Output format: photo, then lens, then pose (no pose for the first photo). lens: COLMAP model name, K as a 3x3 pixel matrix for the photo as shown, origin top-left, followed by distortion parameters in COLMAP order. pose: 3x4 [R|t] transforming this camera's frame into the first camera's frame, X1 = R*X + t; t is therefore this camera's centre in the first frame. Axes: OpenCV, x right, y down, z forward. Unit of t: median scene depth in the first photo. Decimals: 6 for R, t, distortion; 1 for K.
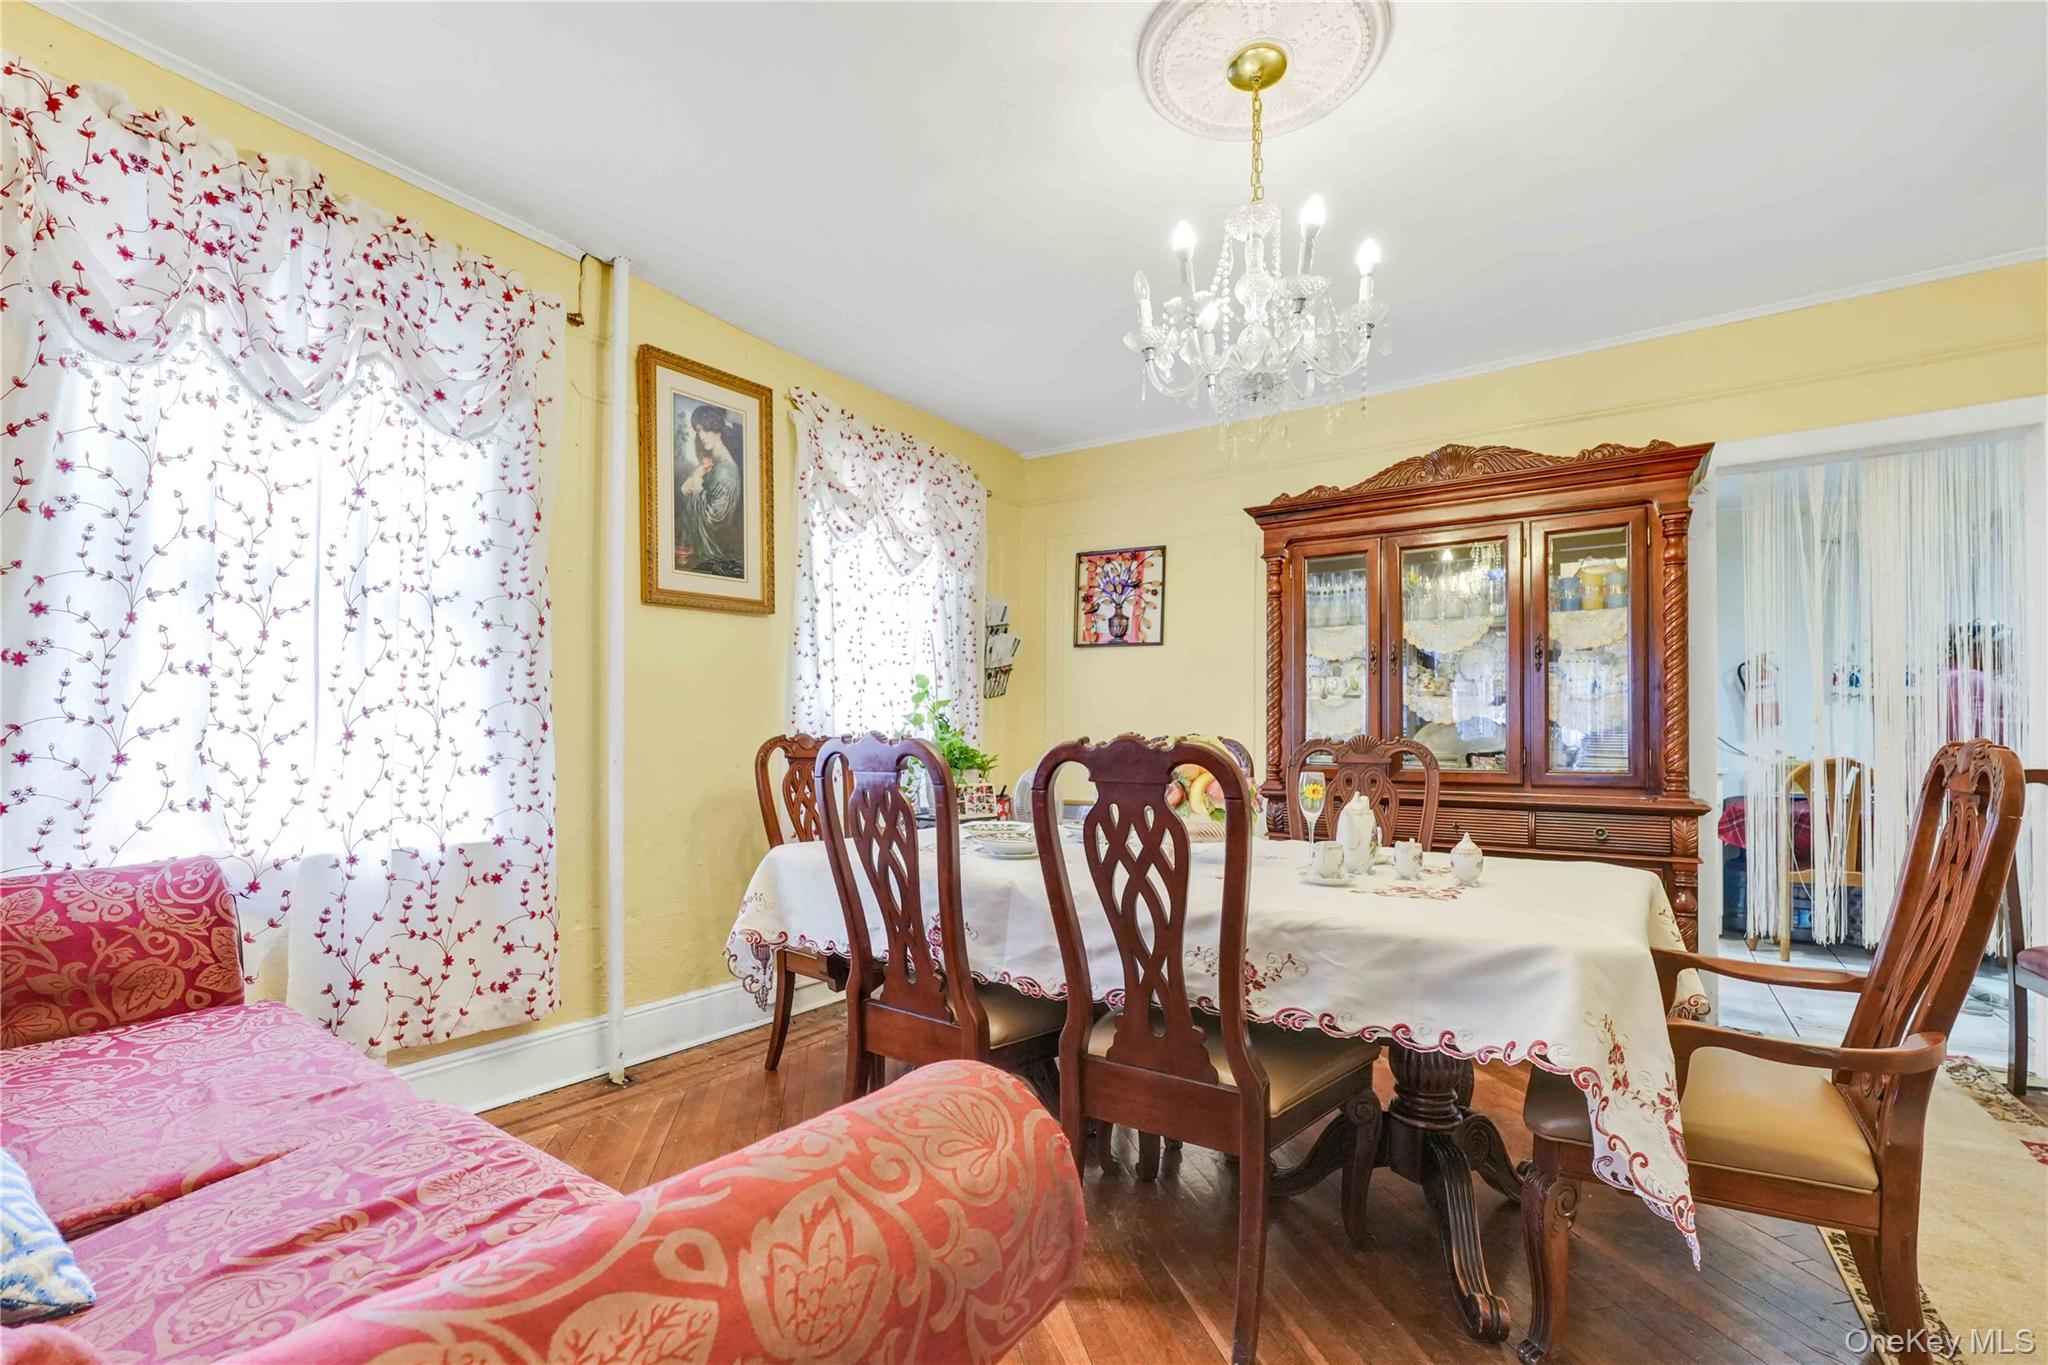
lens RADIAL K [[940.6, 0, 1019.0], [0, 940.6, 732.5], [0, 0, 1]] dist [-0.014246, 0.007360]
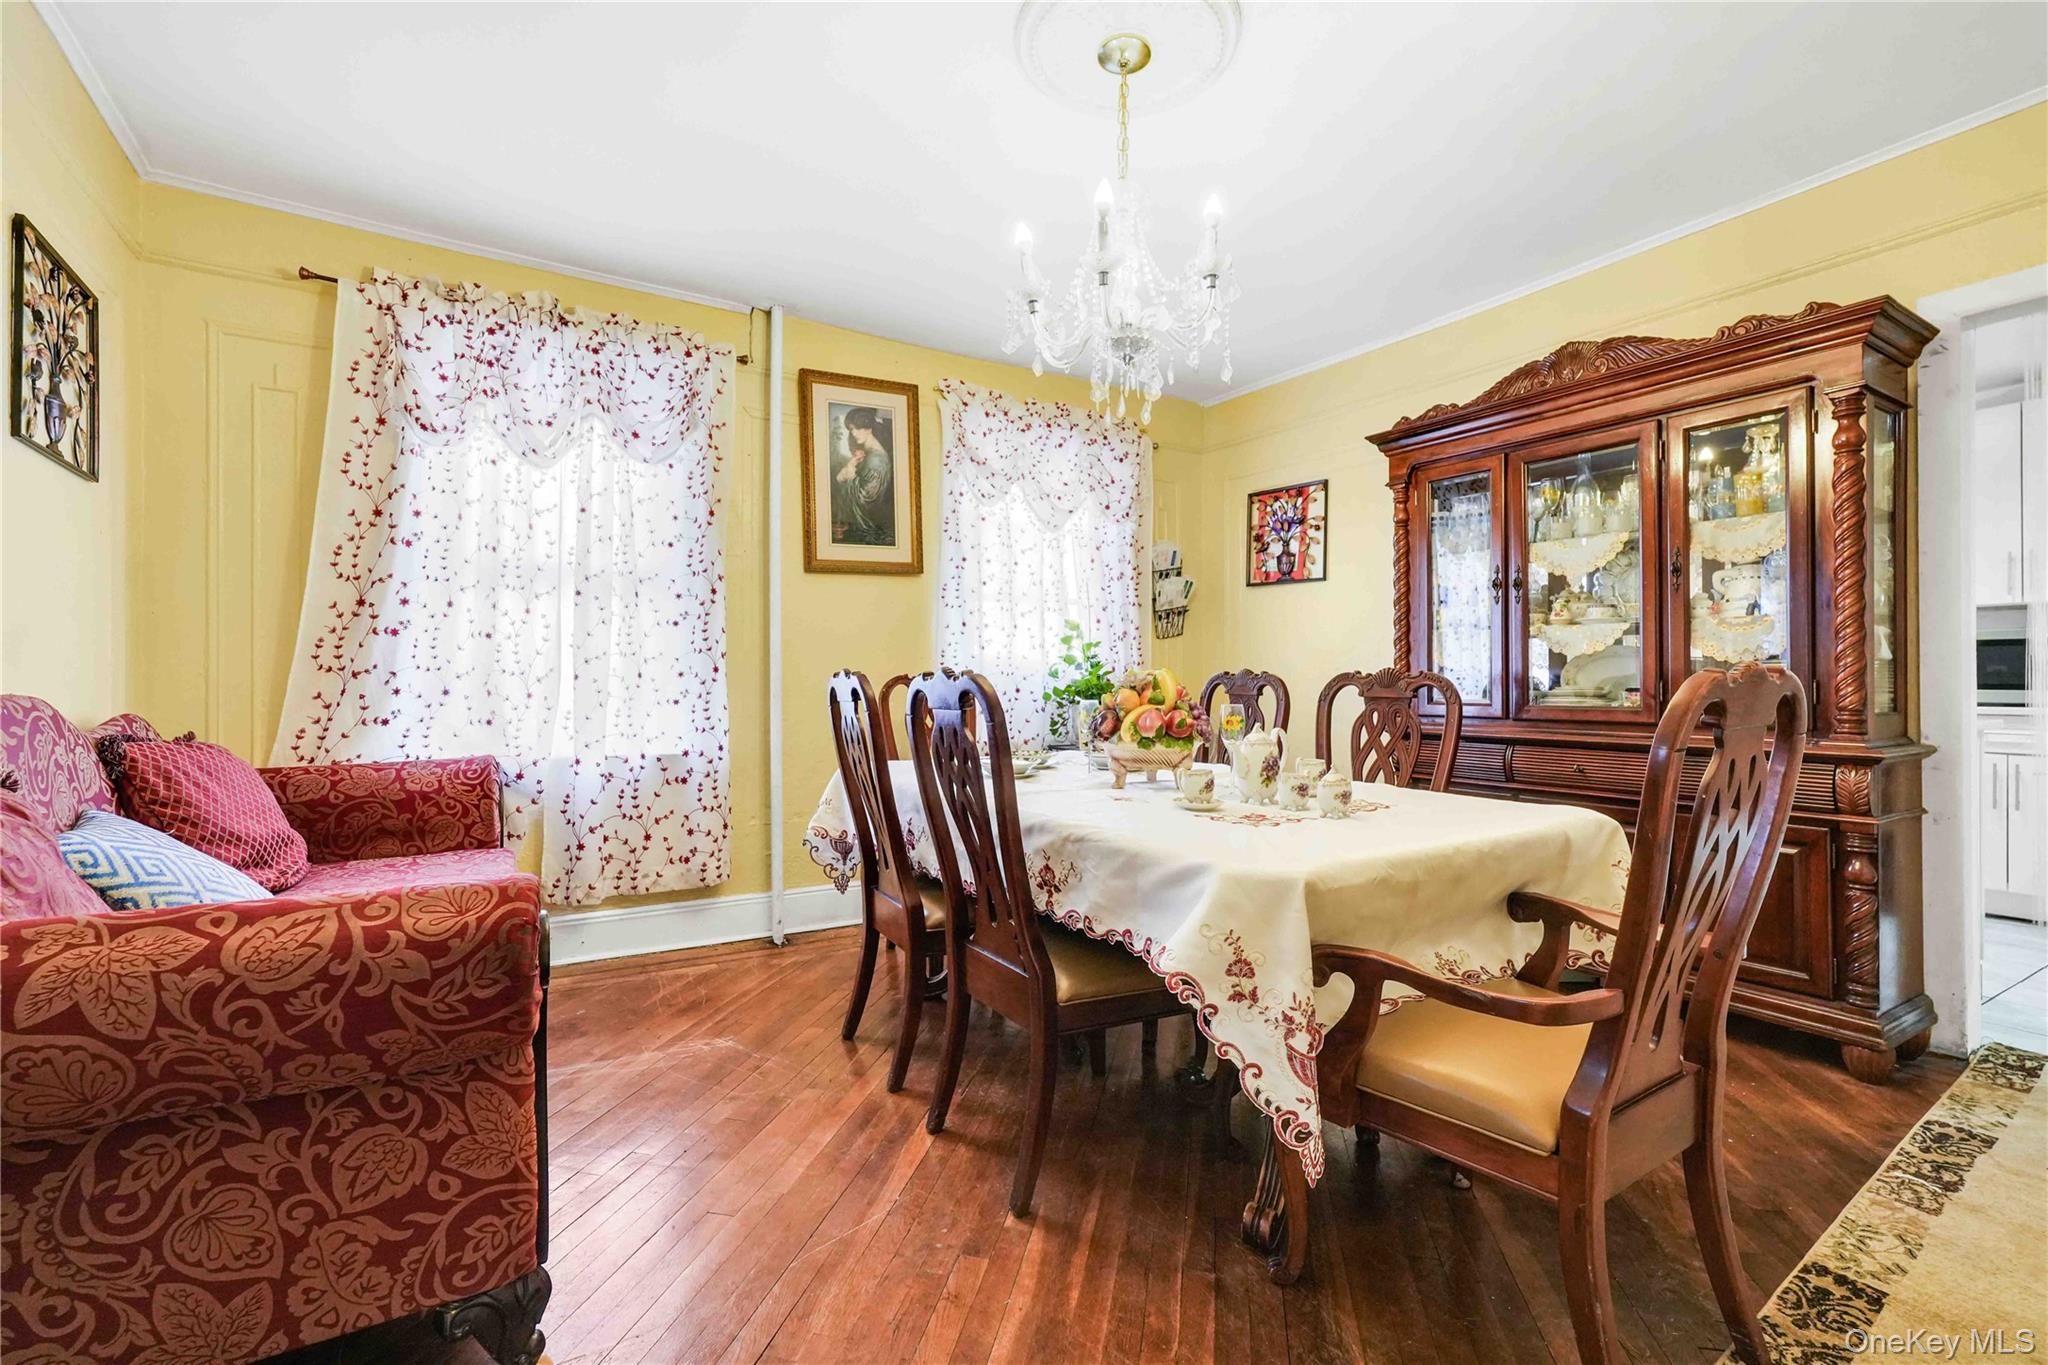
lens RADIAL K [[925.4, 0, 1024.0], [0, 925.4, 682.5], [0, 0, 1]] dist [-0.013835, 0.006480]
pose [[0.909134, -0.005822, -0.416463, 0.435661], [0.009440, 0.999933, 0.006629, 0.007265], [0.416397, -0.009958, 0.909129, -0.020385]]
